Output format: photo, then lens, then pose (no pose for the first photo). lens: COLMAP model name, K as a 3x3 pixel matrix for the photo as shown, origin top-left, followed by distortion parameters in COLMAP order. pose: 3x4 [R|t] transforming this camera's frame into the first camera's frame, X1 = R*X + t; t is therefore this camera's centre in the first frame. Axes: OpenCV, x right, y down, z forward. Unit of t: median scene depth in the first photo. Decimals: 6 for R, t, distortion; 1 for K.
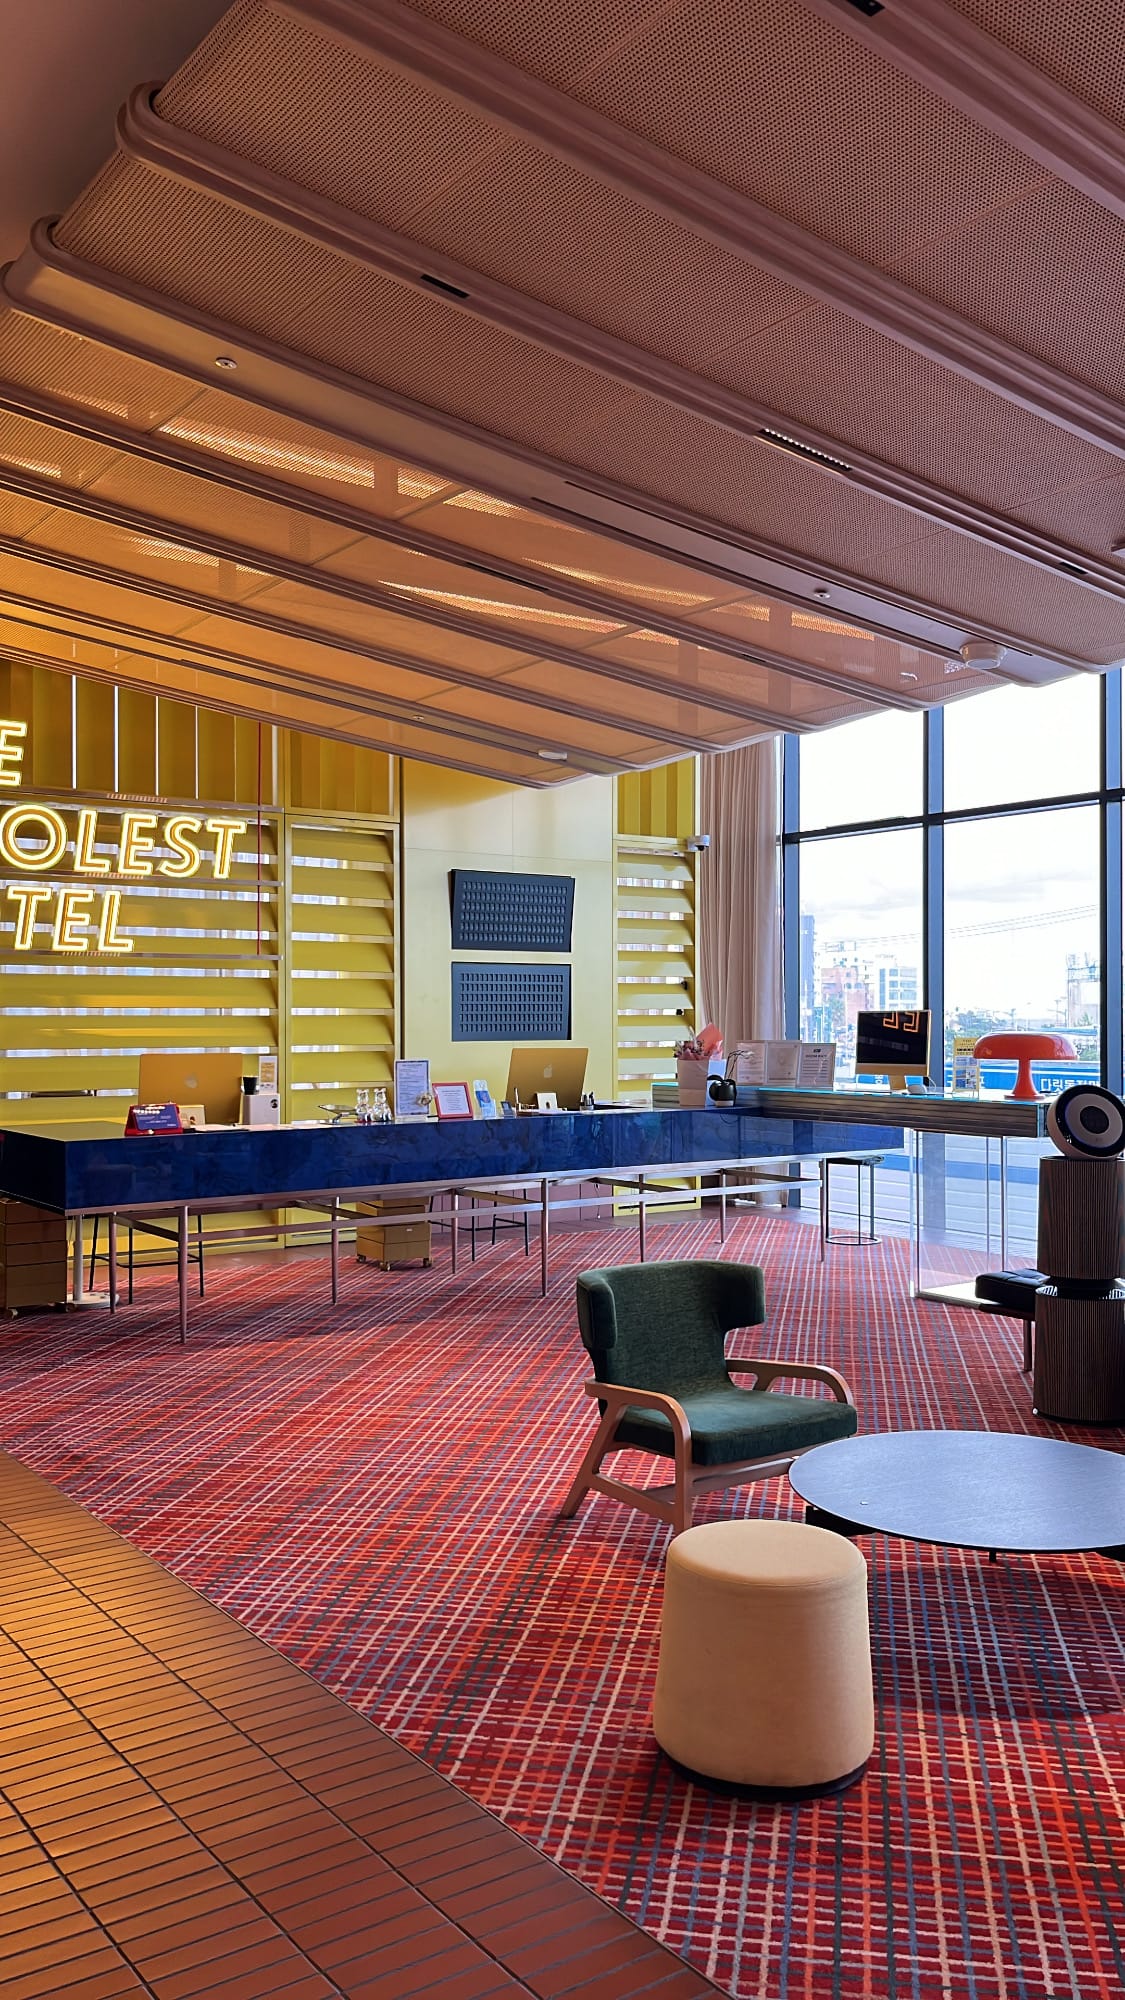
lens RADIAL K [[1599.1, 0, 559.3], [0, 1599.1, 1014.2], [0, 0, 1]] dist [0.020987, -0.003443]
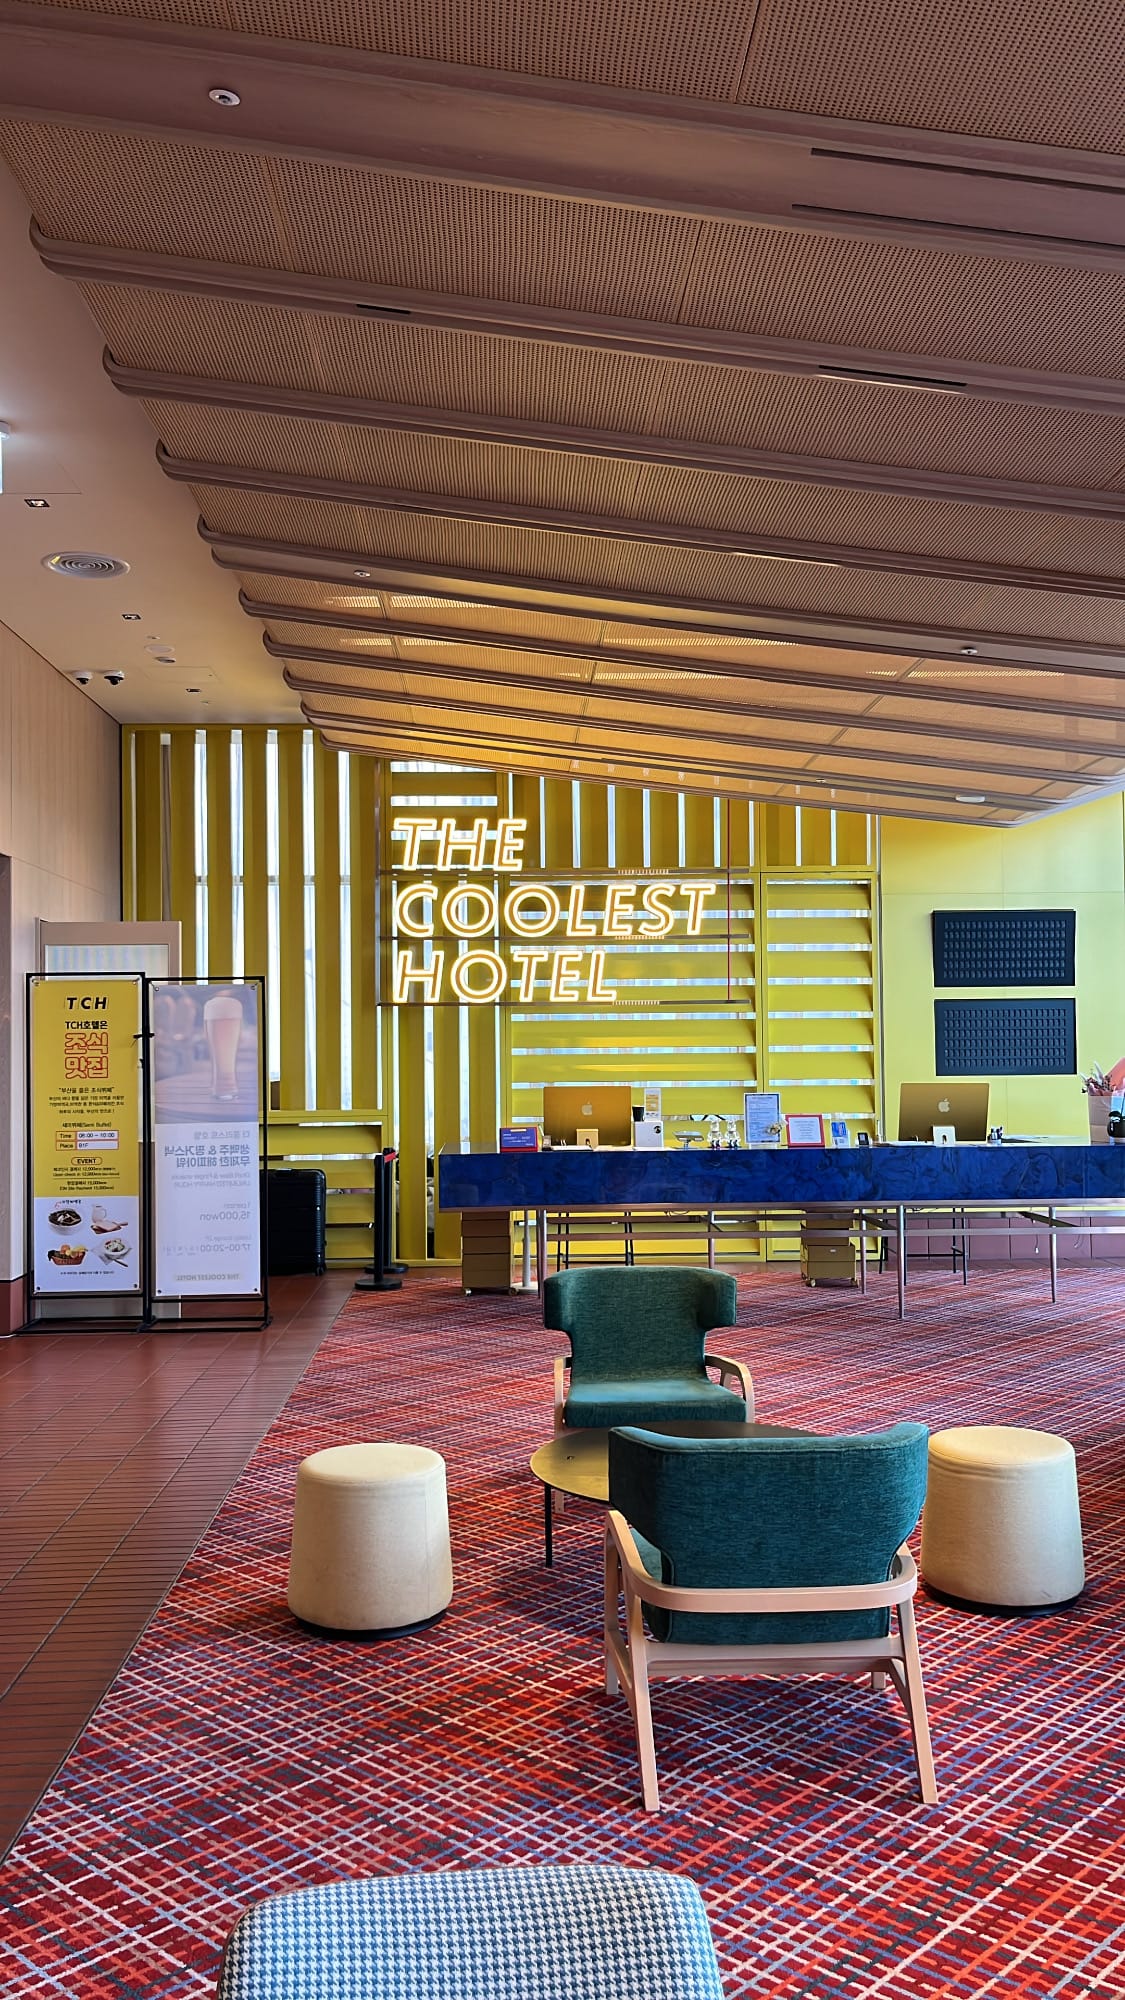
lens RADIAL K [[1628.0, 0, 562.5], [0, 1628.0, 1000.0], [0, 0, 1]] dist [0.115275, -0.003160]
pose [[0.829591, -0.025074, -0.557808, 0.377670], [0.011022, 0.999532, -0.028538, -0.005232], [0.558263, 0.017527, 0.829479, -0.027104]]
